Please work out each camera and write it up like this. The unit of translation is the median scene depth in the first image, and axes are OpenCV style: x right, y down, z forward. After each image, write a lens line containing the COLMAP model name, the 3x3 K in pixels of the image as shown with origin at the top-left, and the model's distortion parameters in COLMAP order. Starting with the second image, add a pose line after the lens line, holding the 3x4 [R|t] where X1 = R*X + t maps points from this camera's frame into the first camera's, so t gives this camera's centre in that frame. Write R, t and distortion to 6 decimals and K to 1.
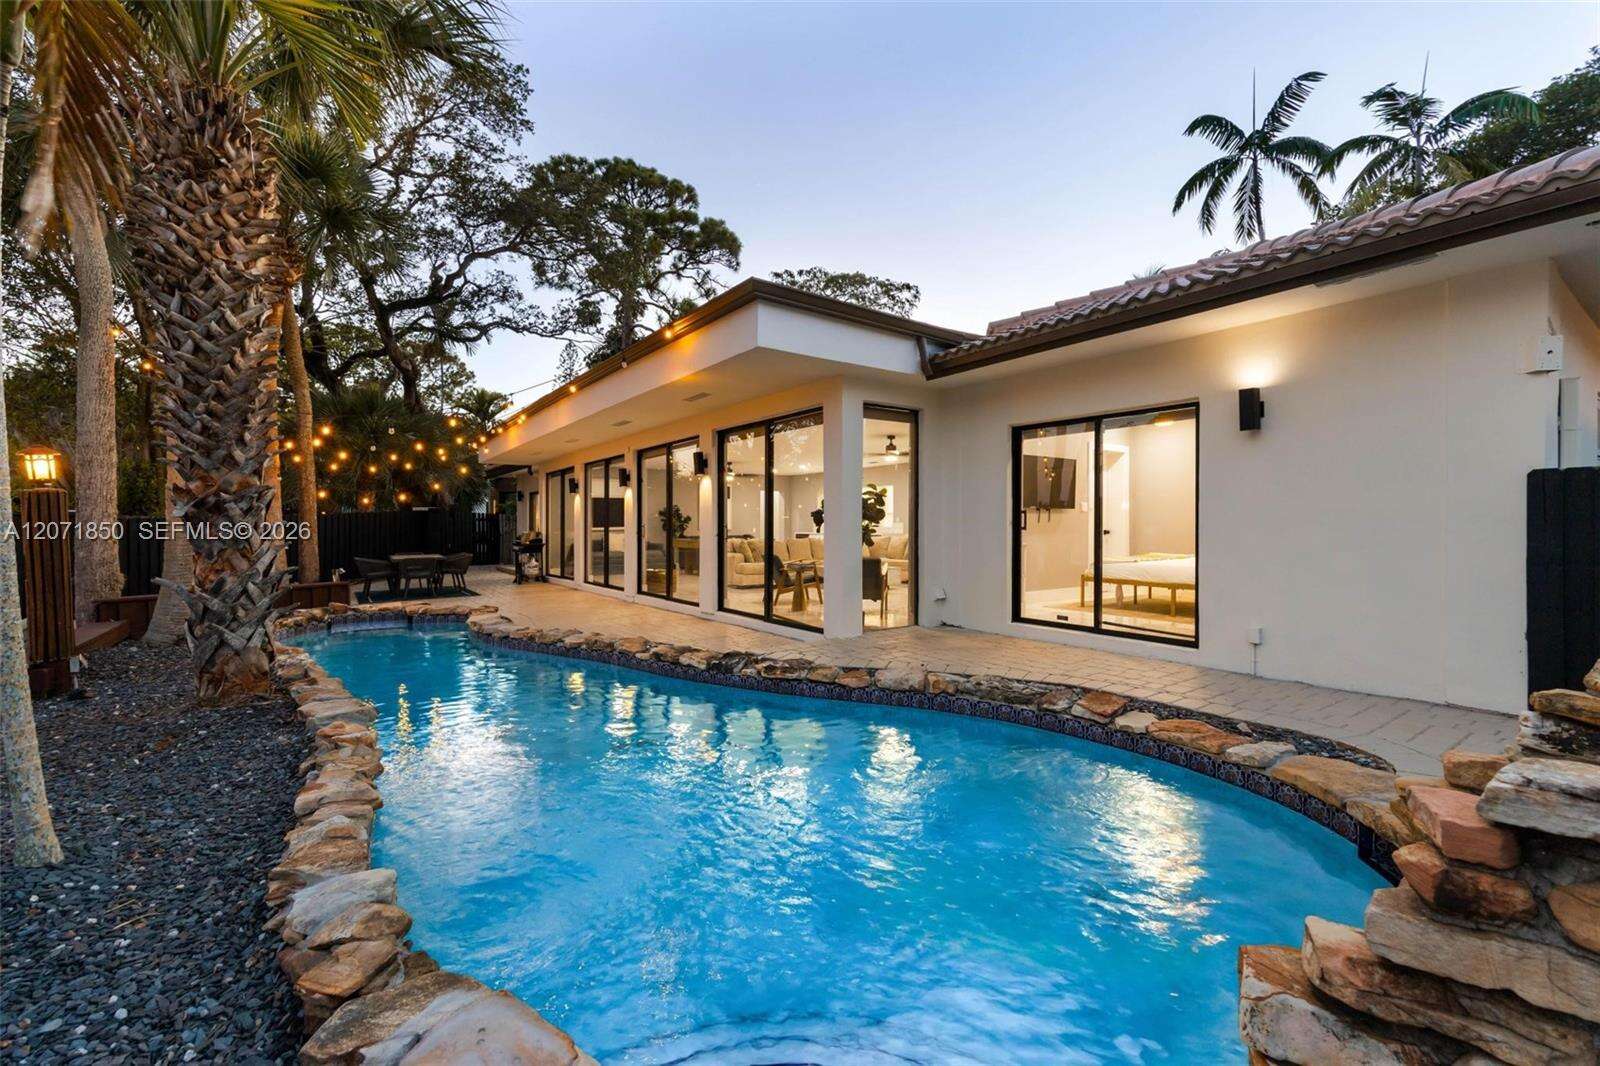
lens RADIAL K [[634.0, 0, 809.8], [0, 634.0, 532.3], [0, 0, 1]] dist [-0.002049, -0.000766]
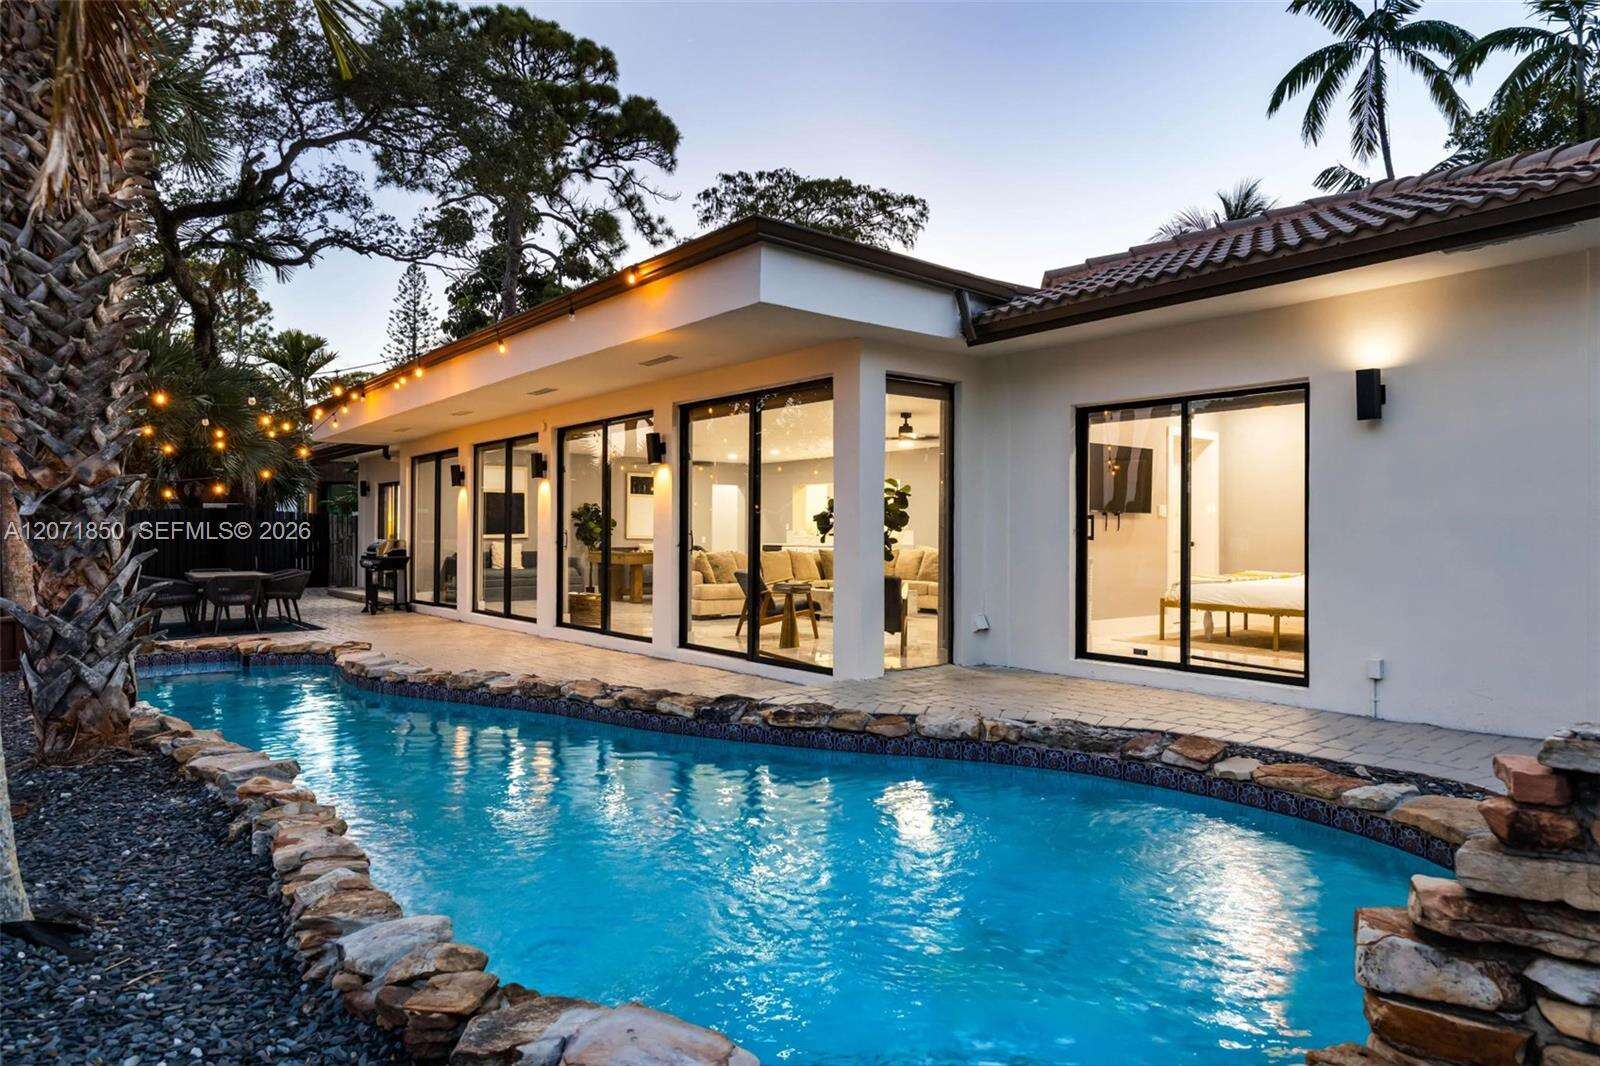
lens RADIAL K [[922.9, 0, 816.1], [0, 922.9, 533.0], [0, 0, 1]] dist [0.004077, -0.006892]
pose [[0.997852, 0.006159, 0.065221, -0.071389], [-0.005356, 0.999908, -0.012471, 0.003539], [-0.065292, 0.012095, 0.997793, -0.107128]]
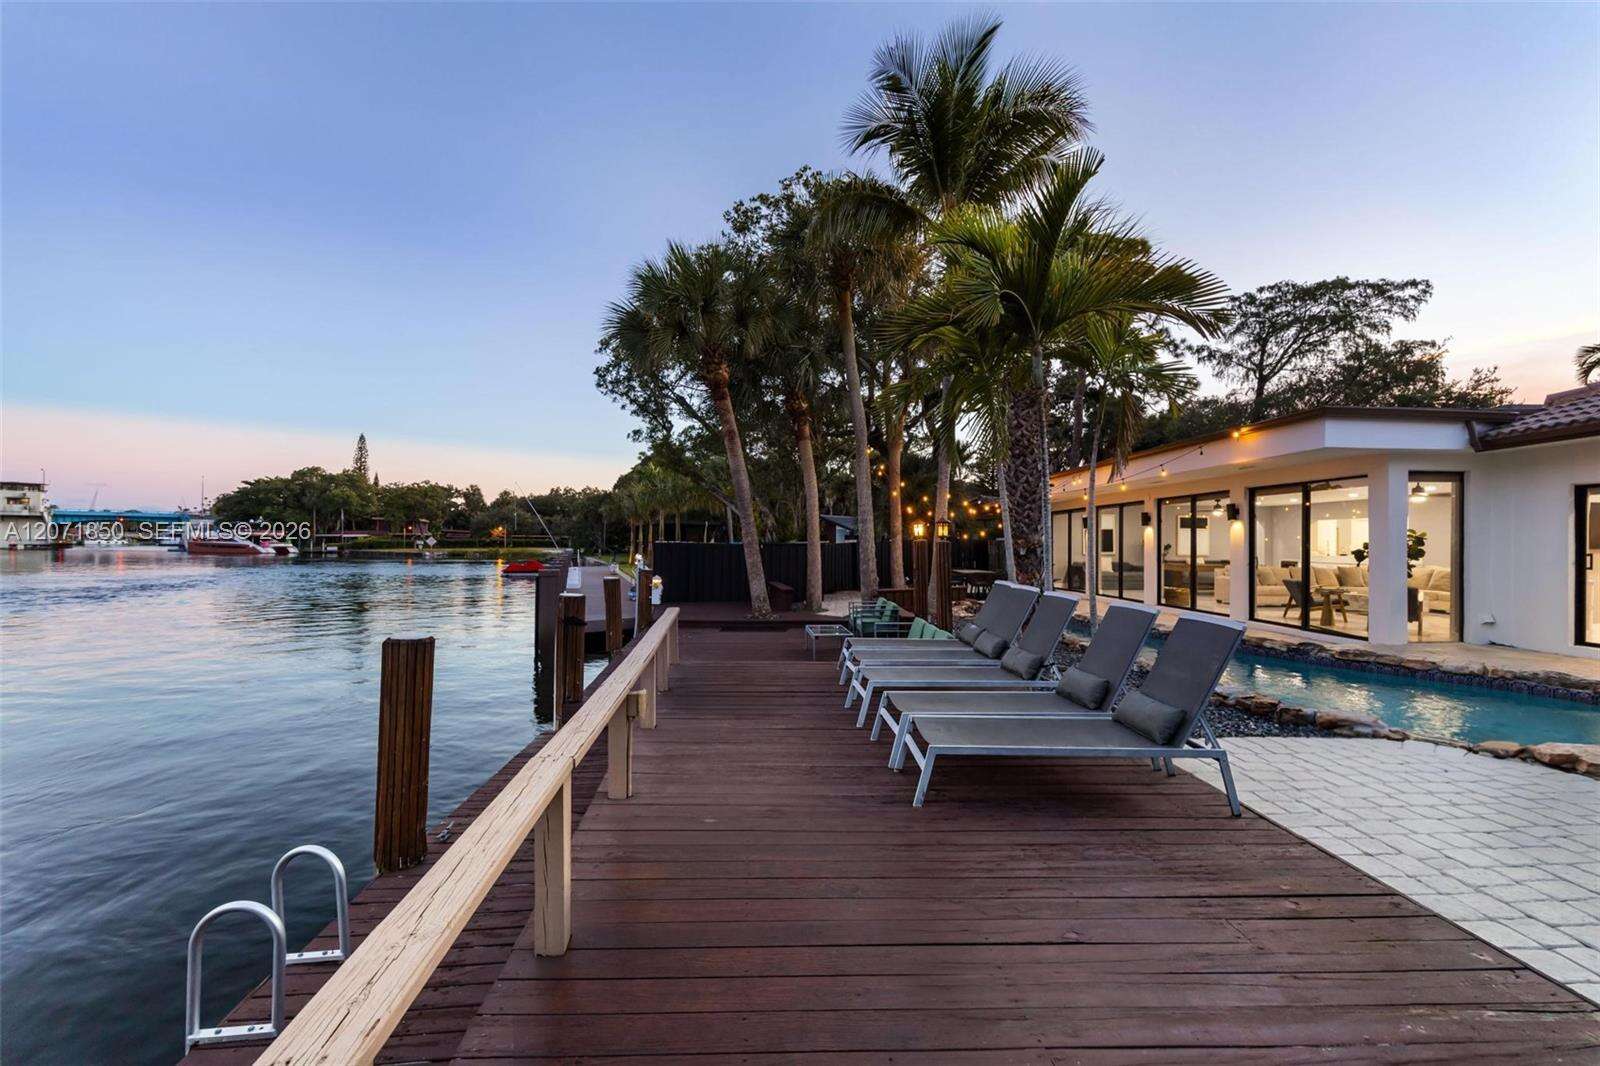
lens RADIAL K [[634.0, 0, 795.8], [0, 634.0, 538.0], [0, 0, 1]] dist [-0.002049, -0.000766]
pose [[0.825713, 0.004380, -0.564074, -0.229890], [-0.013701, 0.999831, -0.012292, -0.028526], [0.563924, 0.017878, 0.825633, -0.832940]]
